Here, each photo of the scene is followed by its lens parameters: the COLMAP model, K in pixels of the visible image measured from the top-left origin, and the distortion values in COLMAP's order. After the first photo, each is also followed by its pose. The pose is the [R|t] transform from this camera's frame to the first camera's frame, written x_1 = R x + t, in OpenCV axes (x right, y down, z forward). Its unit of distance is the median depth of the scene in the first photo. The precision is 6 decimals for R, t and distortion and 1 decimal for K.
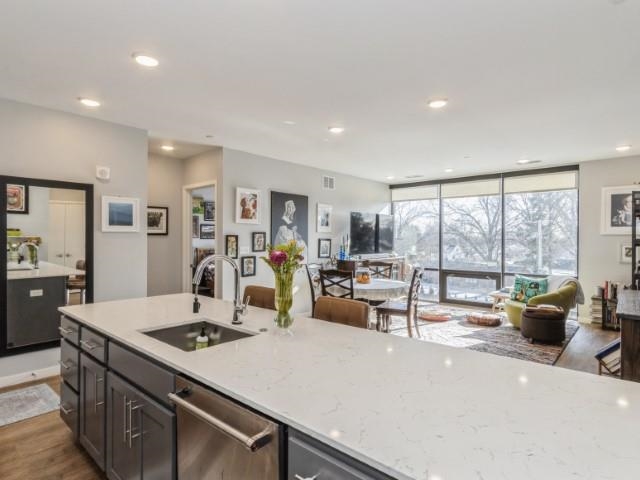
lens RADIAL K [[358.9, 0, 320.0], [0, 358.9, 240.0], [0, 0, 1]] dist [0.003924, 0.000794]
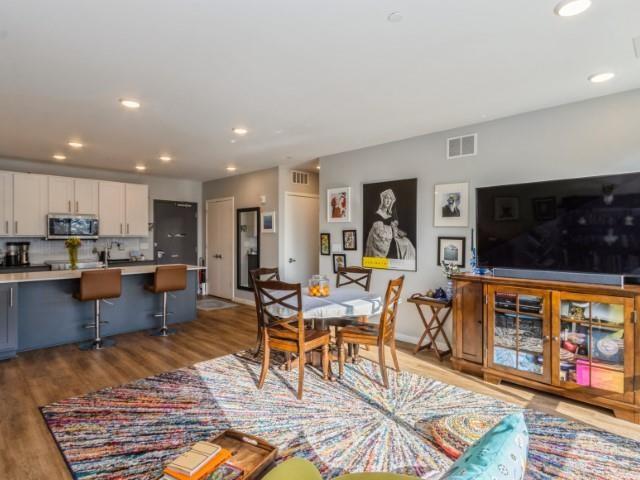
lens RADIAL K [[354.5, 0, 316.5], [0, 354.5, 238.9], [0, 0, 1]] dist [0.003310, 0.000255]
pose [[-0.050111, 0.002579, -0.998740, 0.755551], [-0.005952, 0.999978, 0.002881, 0.000016], [0.998726, 0.006089, -0.050095, 0.911914]]
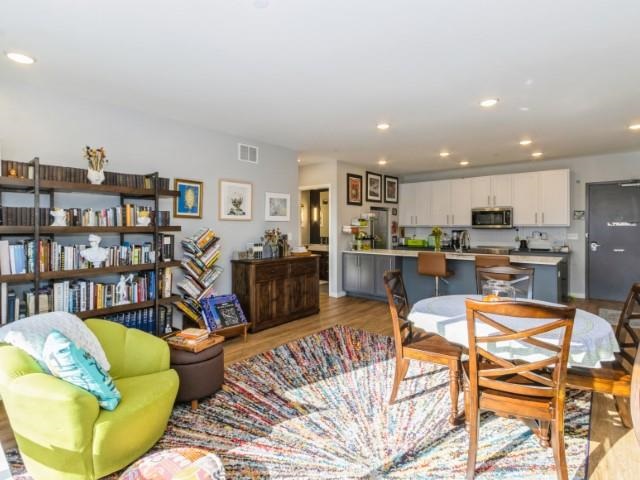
lens RADIAL K [[332.9, 0, 318.5], [0, 332.9, 236.4], [0, 0, 1]] dist [0.005833, -0.000826]
pose [[-0.999759, -0.000126, -0.021936, 0.346409], [-0.000903, 0.999372, 0.035422, -0.004124], [0.021918, 0.035433, -0.999132, 1.298429]]
